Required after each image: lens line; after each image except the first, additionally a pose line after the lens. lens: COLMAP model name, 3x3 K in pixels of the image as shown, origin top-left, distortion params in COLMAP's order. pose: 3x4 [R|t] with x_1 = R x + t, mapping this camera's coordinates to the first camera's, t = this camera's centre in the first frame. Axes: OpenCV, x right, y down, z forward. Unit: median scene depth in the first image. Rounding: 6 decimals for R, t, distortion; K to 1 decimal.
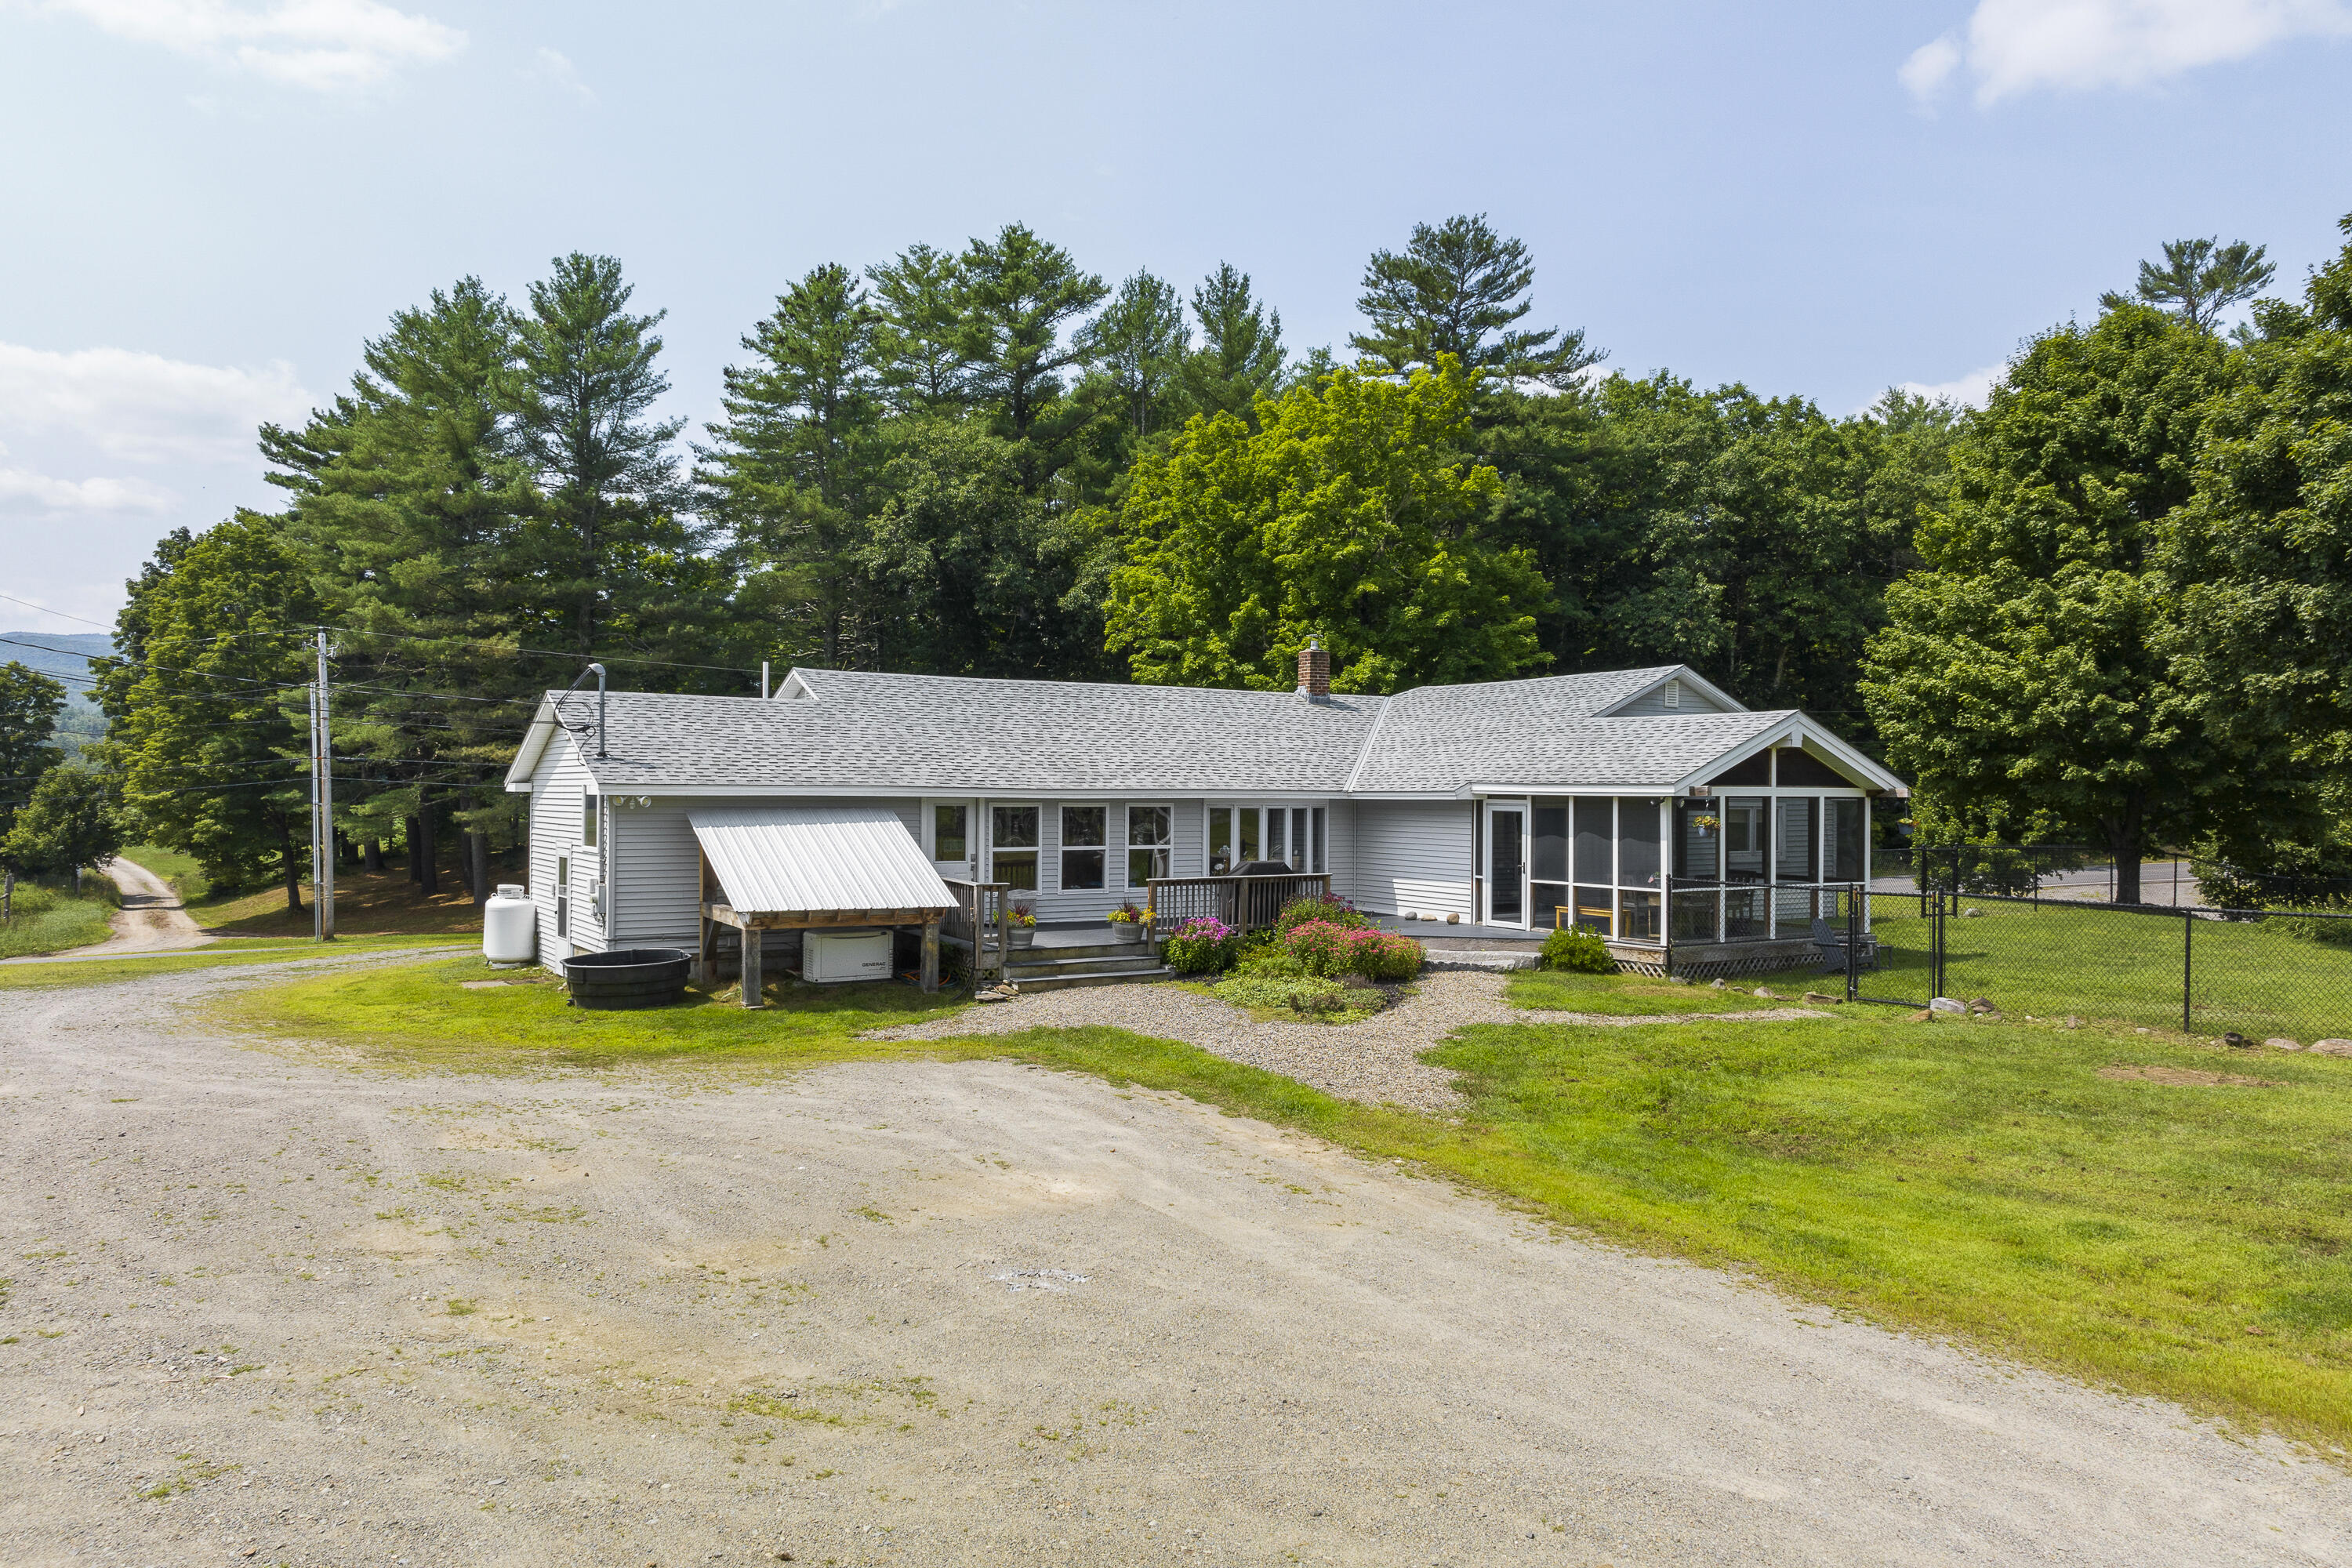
lens RADIAL K [[1609.1, 0, 1172.2], [0, 1609.1, 799.2], [0, 0, 1]] dist [-0.012890, -0.000232]
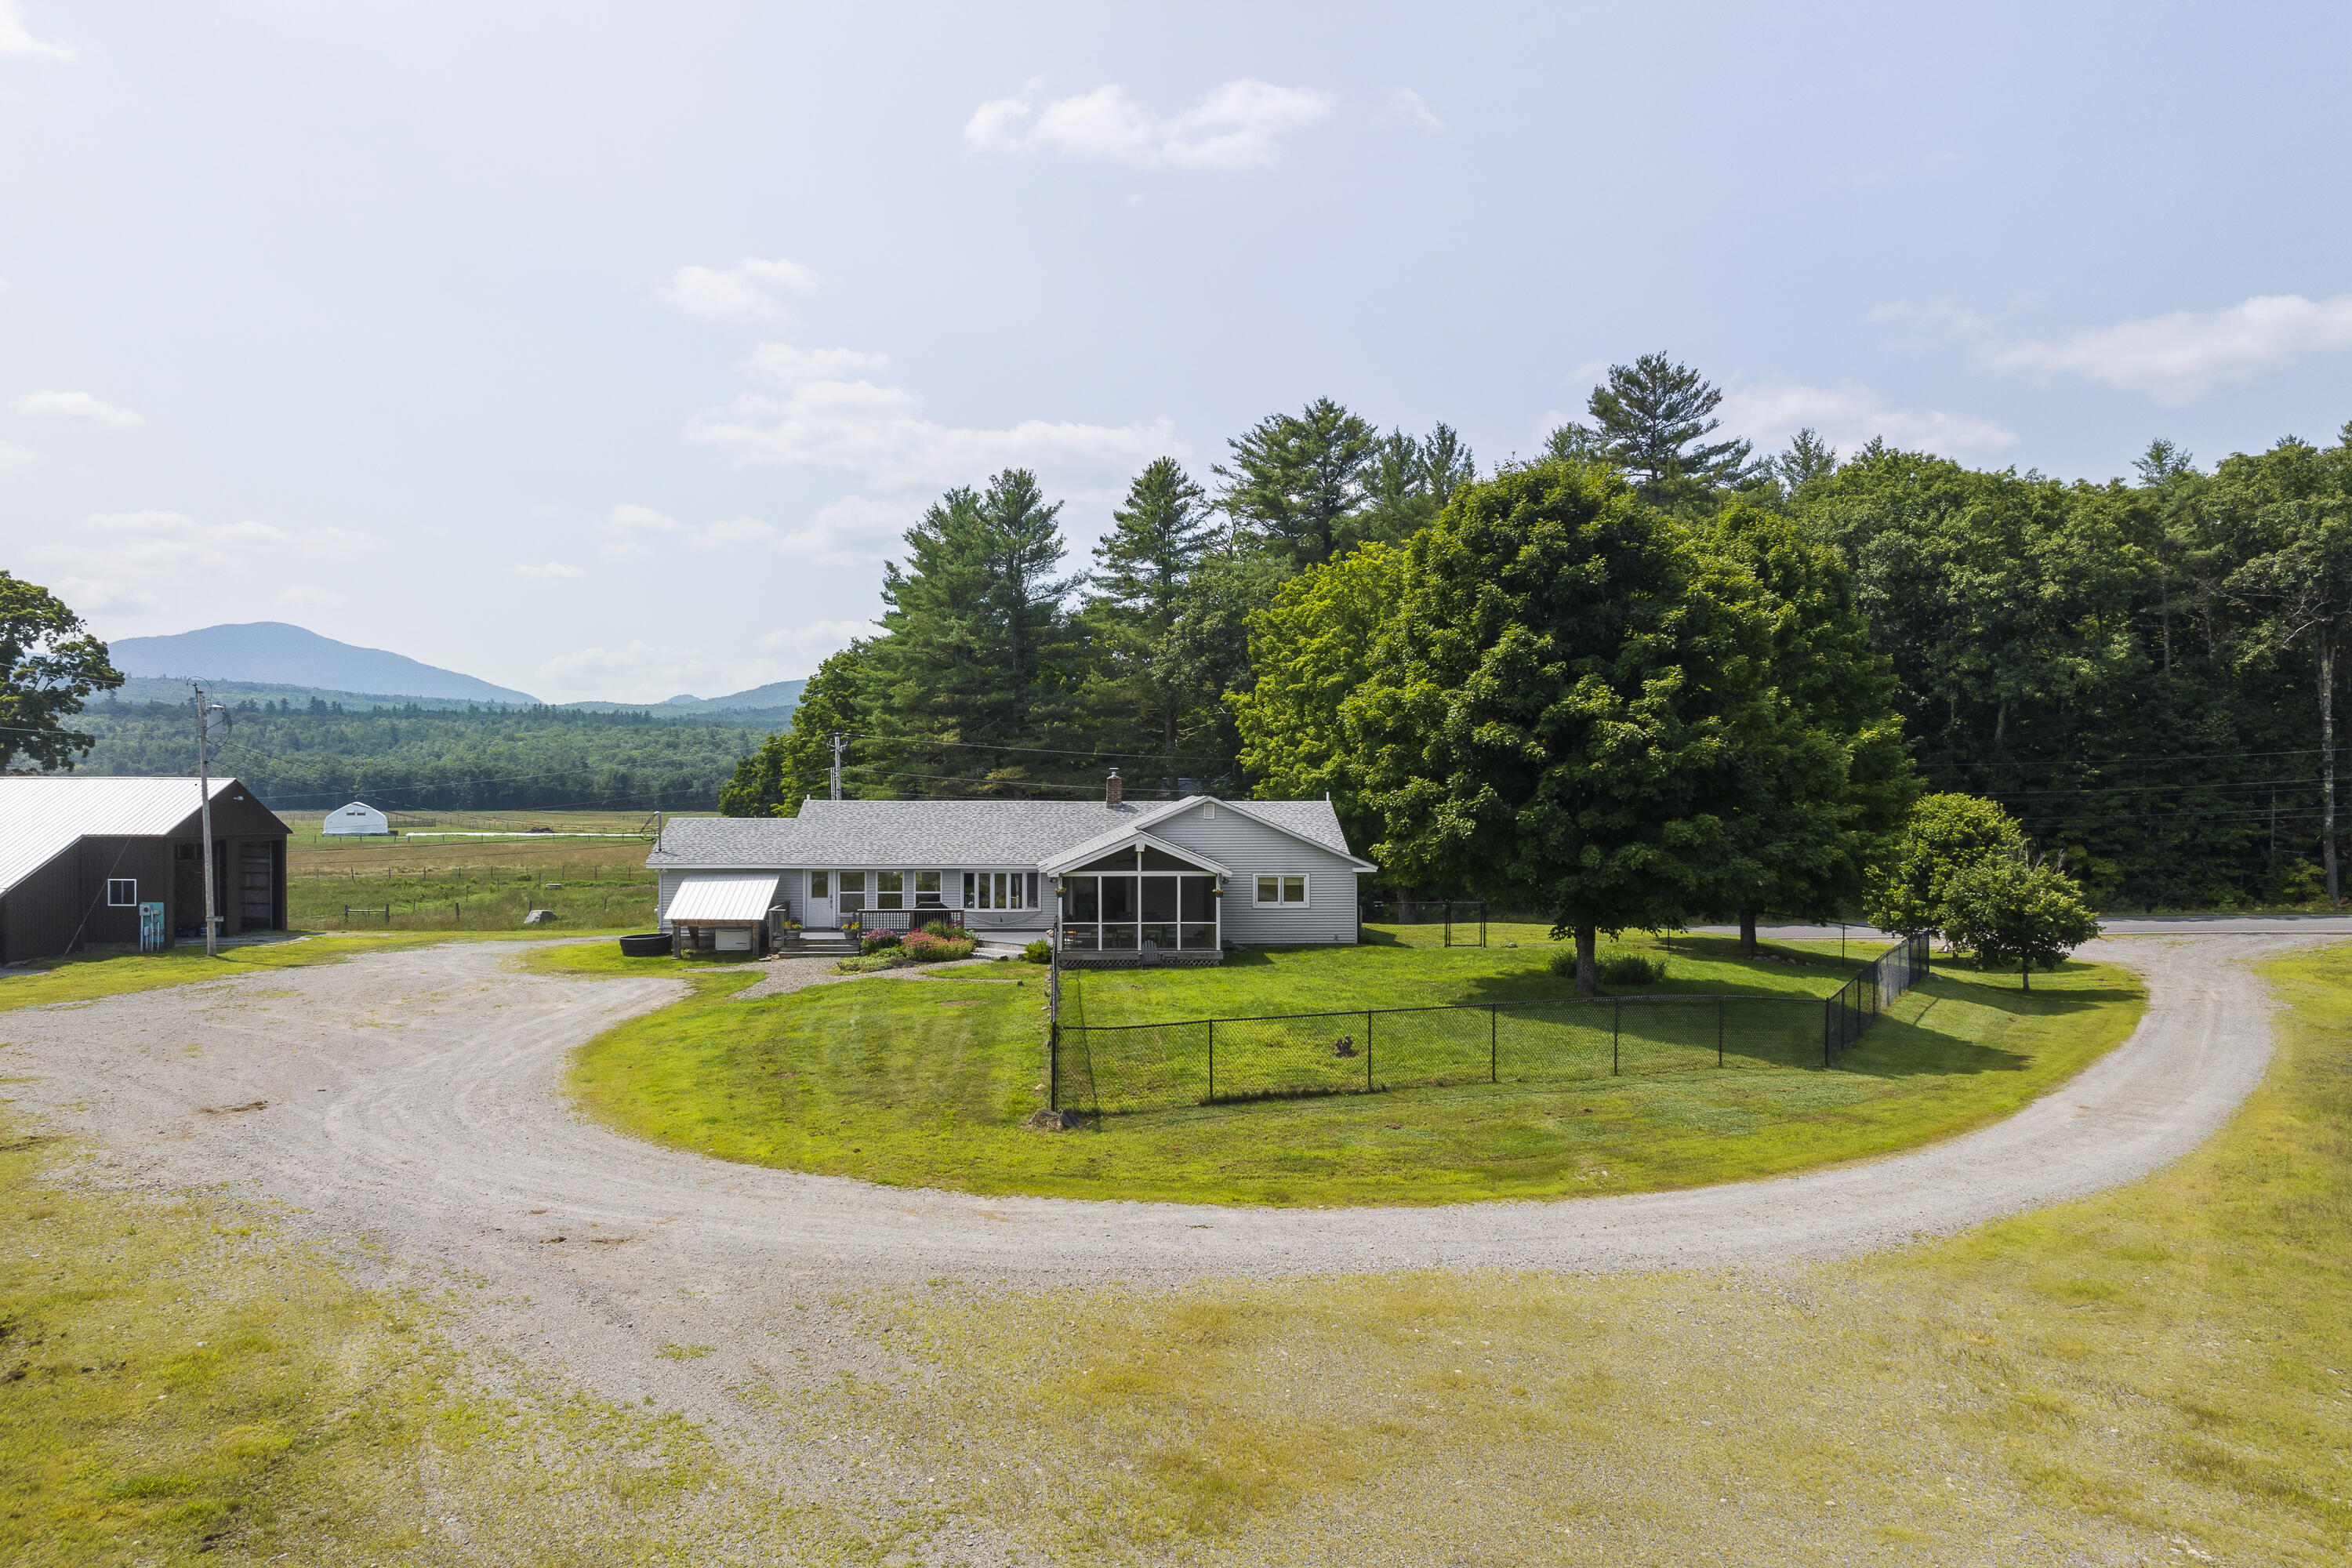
lens RADIAL K [[1609.1, 0, 1172.2], [0, 1609.1, 799.2], [0, 0, 1]] dist [-0.012890, -0.000232]
pose [[0.880597, -0.001013, -0.473865, 0.504962], [0.000229, 0.999999, -0.001712, -0.034963], [0.473867, 0.001399, 0.880596, -0.257403]]
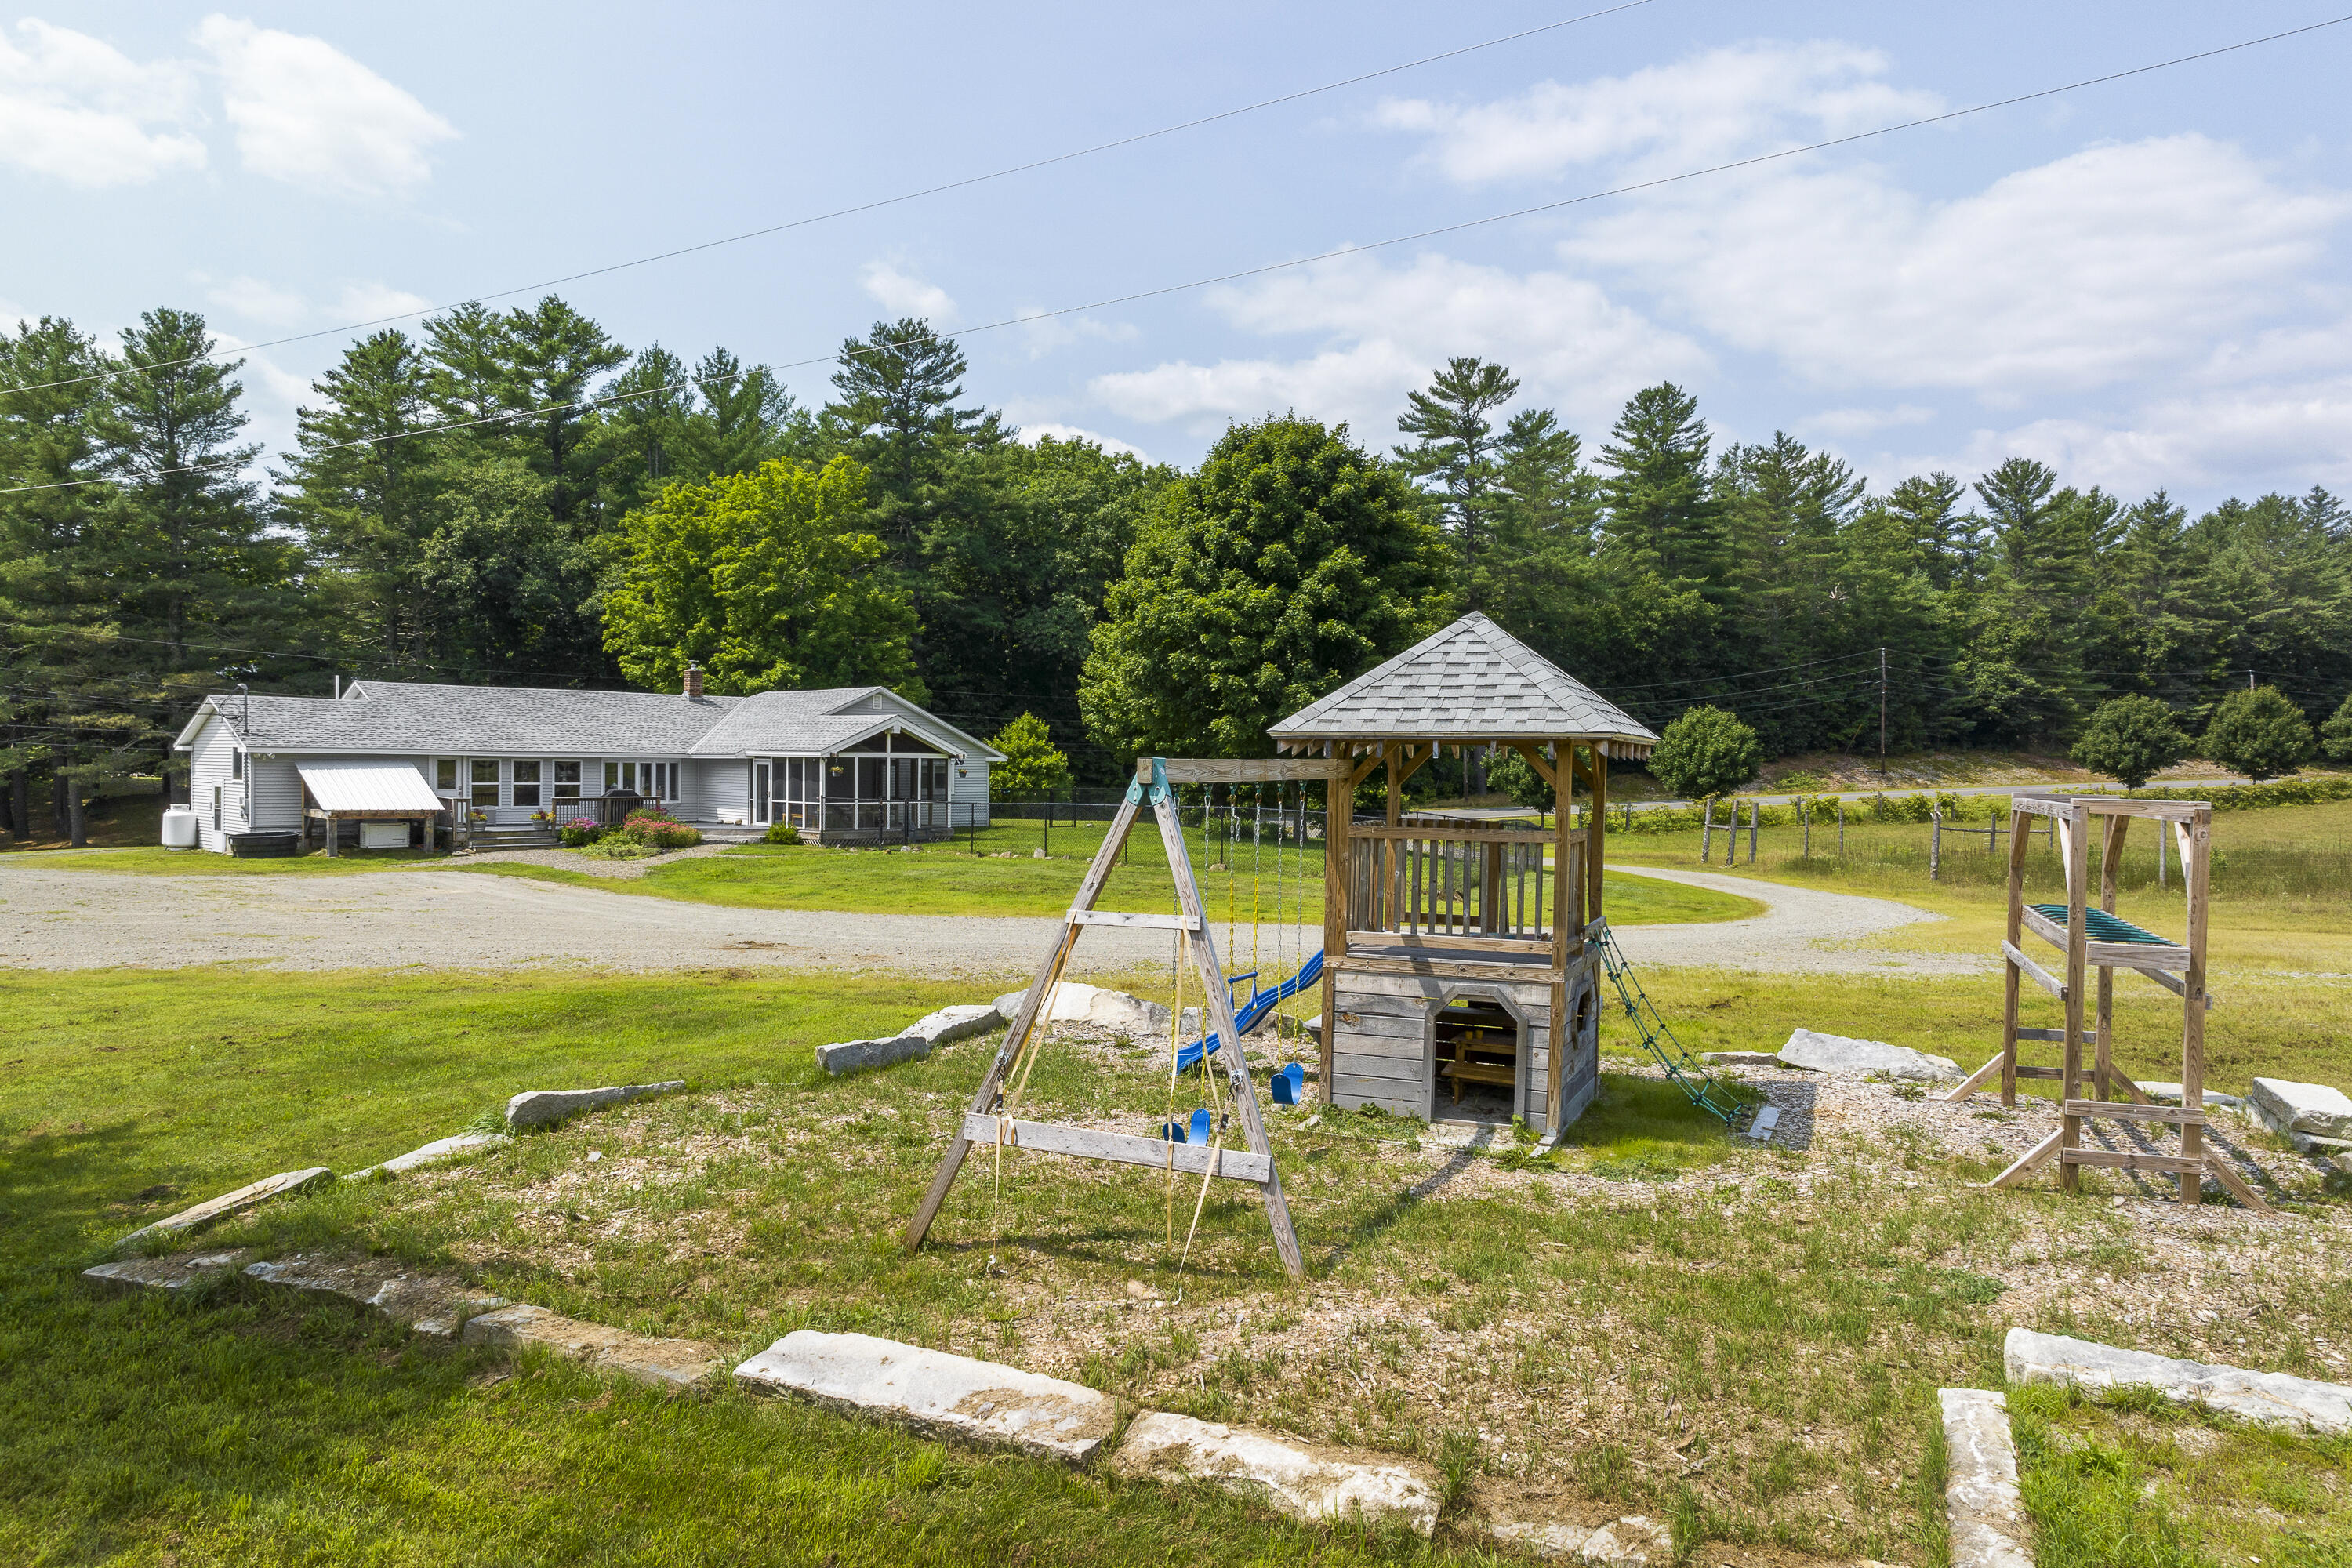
lens RADIAL K [[1609.1, 0, 1172.2], [0, 1609.1, 799.2], [0, 0, 1]] dist [-0.012890, -0.000232]
pose [[0.972427, 0.000674, 0.233208, 0.096062], [-0.005531, 0.999781, 0.020175, 0.002950], [-0.233143, -0.020908, 0.972218, -0.391859]]
